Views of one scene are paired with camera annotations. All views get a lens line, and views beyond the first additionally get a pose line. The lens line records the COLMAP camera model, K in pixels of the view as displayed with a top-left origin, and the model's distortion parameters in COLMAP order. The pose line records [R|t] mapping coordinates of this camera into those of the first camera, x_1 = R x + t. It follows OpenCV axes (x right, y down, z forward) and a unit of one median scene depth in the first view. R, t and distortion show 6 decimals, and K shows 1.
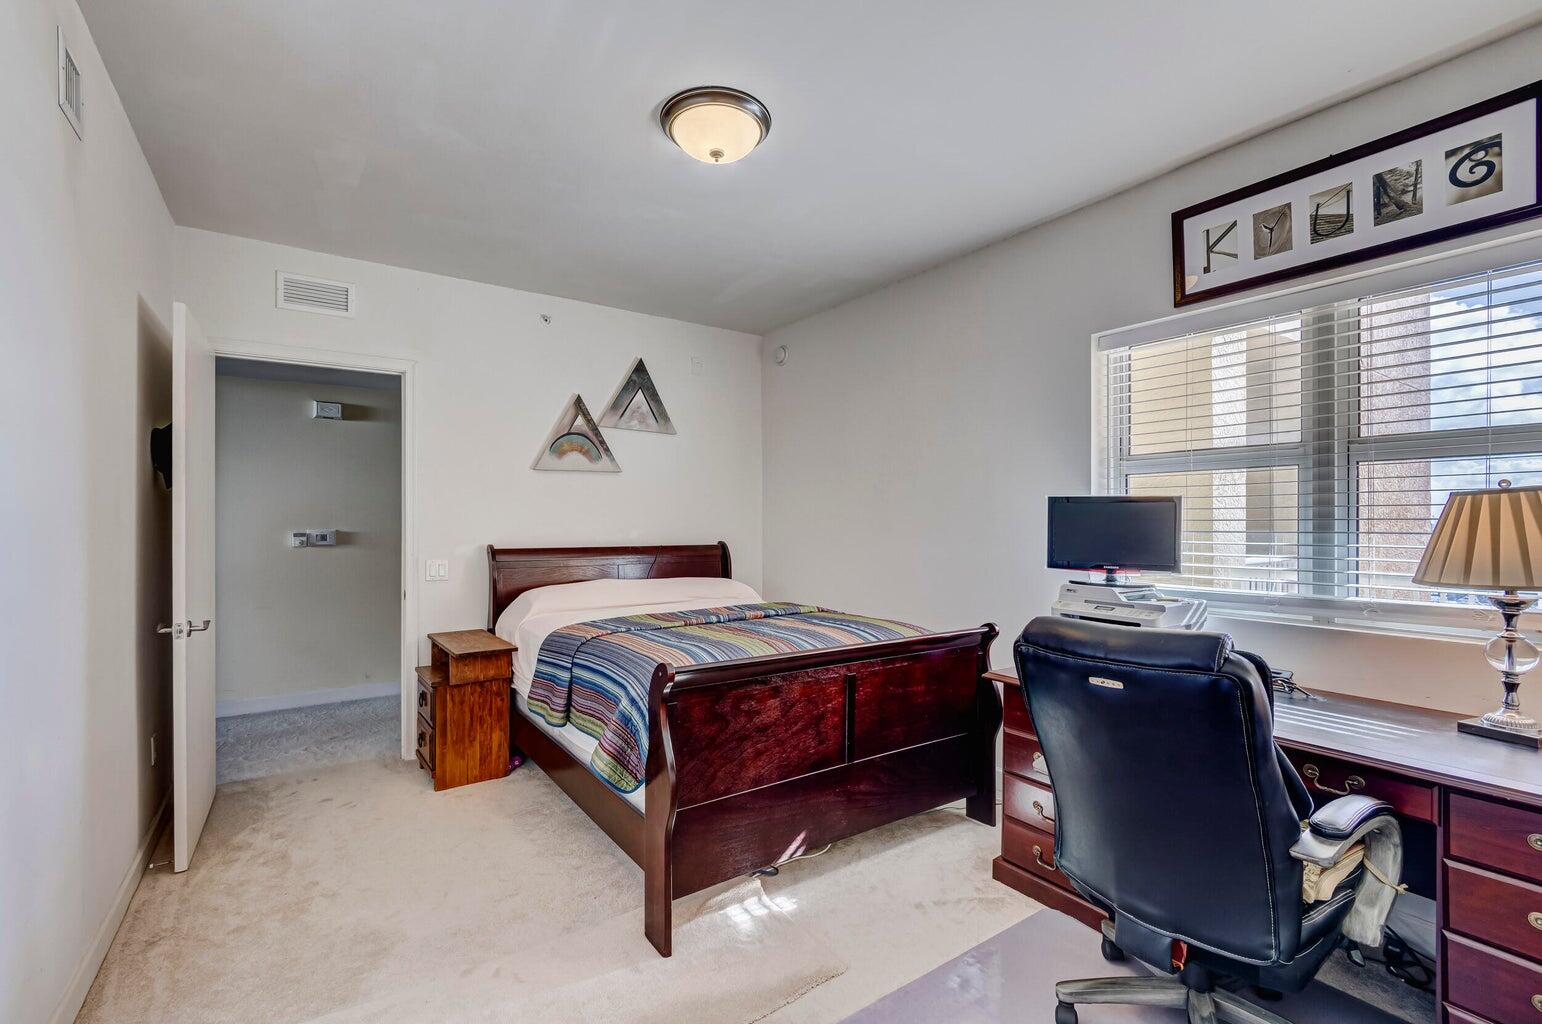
lens RADIAL K [[695.0, 0, 745.4], [0, 695.0, 518.3], [0, 0, 1]] dist [-0.010566, 0.002471]
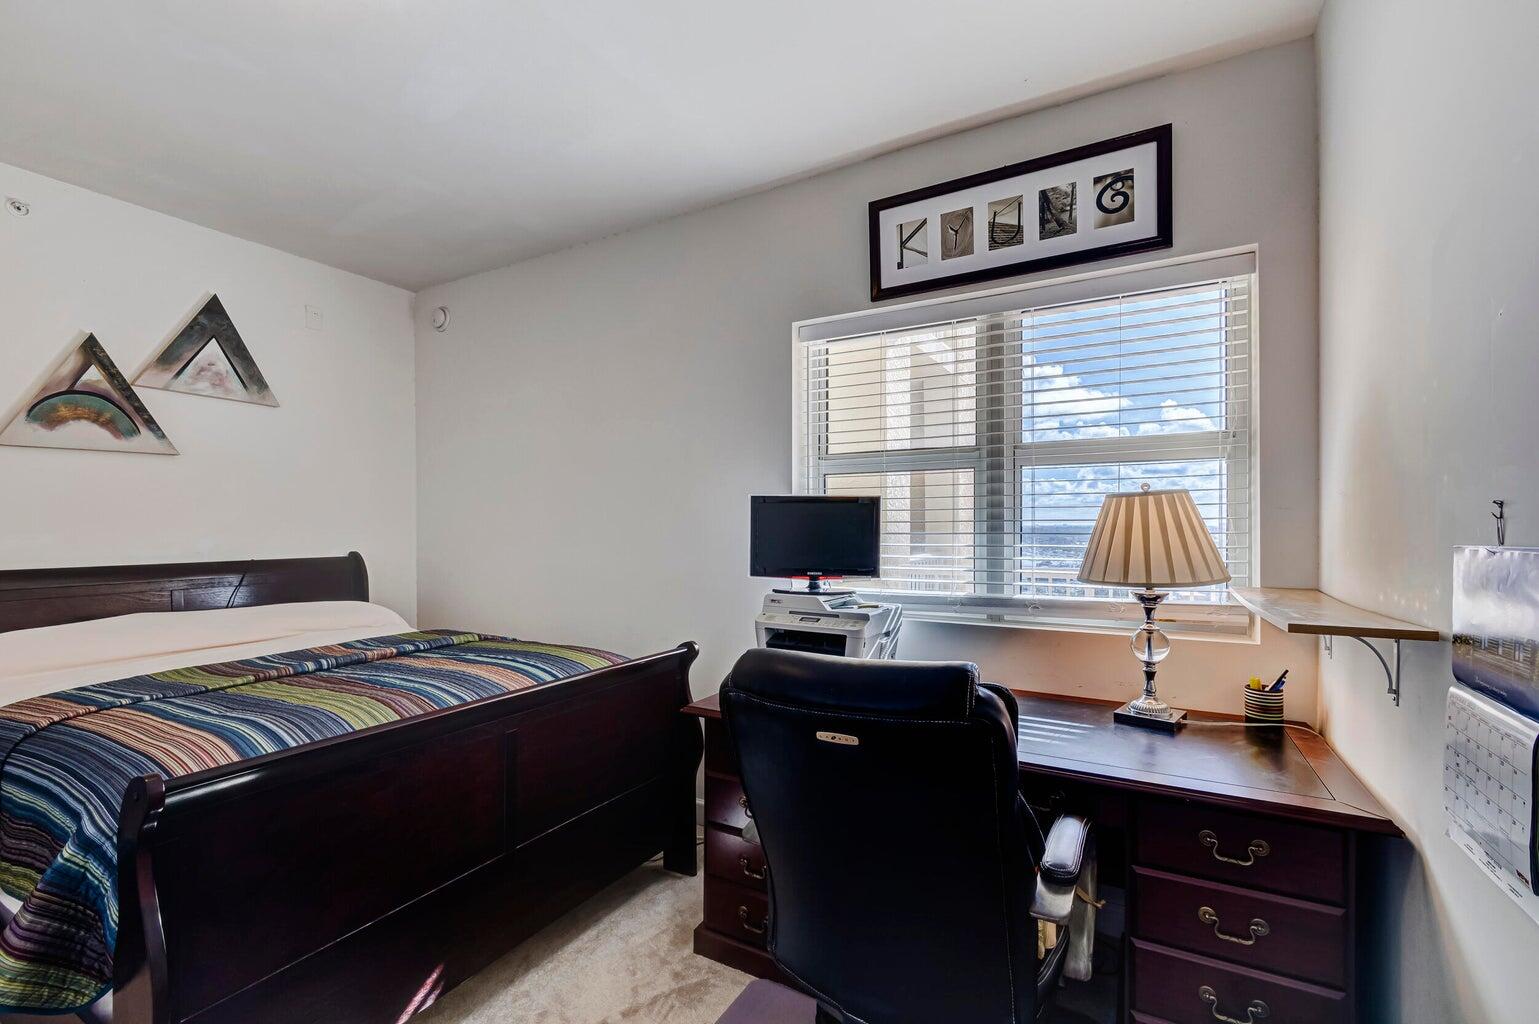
lens RADIAL K [[693.6, 0, 782.4], [0, 693.6, 522.2], [0, 0, 1]] dist [-0.010566, 0.002471]
pose [[0.889954, -0.003011, 0.456040, 0.075154], [0.002753, 0.999995, 0.001232, 0.001384], [-0.456041, 0.000159, 0.889959, 0.214005]]
